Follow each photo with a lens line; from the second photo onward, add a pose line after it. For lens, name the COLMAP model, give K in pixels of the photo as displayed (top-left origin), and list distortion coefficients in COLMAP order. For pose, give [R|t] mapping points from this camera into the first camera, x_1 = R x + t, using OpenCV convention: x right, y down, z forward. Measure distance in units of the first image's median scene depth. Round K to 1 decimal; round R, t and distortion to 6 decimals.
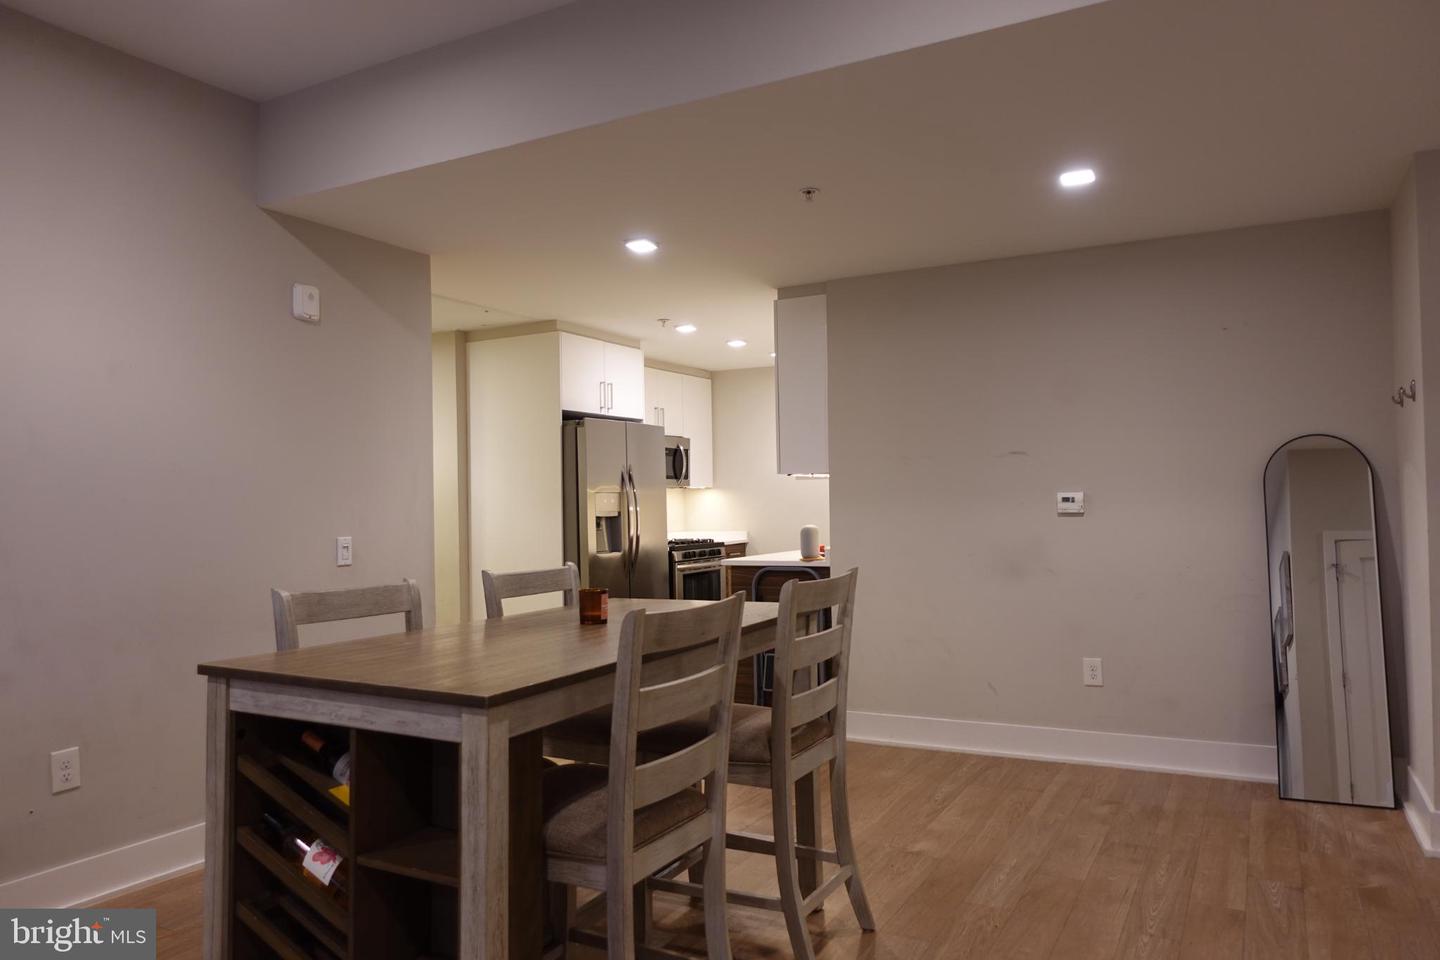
lens RADIAL K [[992.6, 0, 716.1], [0, 992.6, 475.3], [0, 0, 1]] dist [-0.005351, -0.006311]
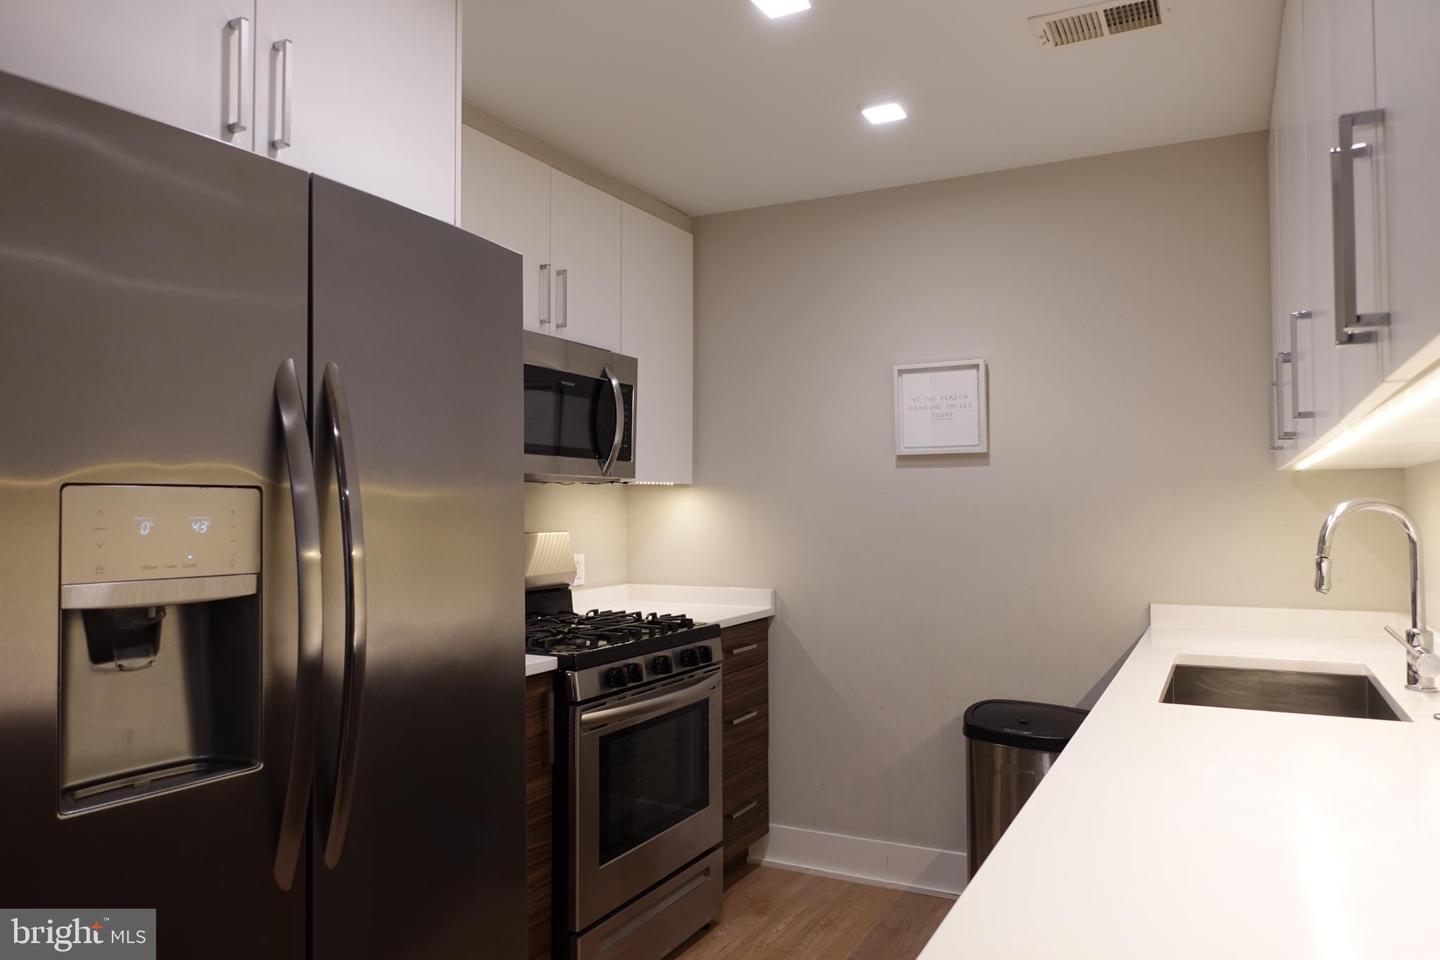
lens RADIAL K [[992.6, 0, 716.1], [0, 992.6, 475.3], [0, 0, 1]] dist [-0.005351, -0.006311]
pose [[0.999611, 0.016316, 0.022634, -0.003054], [-0.016230, 0.999860, -0.003953, 0.011043], [-0.022695, 0.003584, 0.999736, 0.622594]]
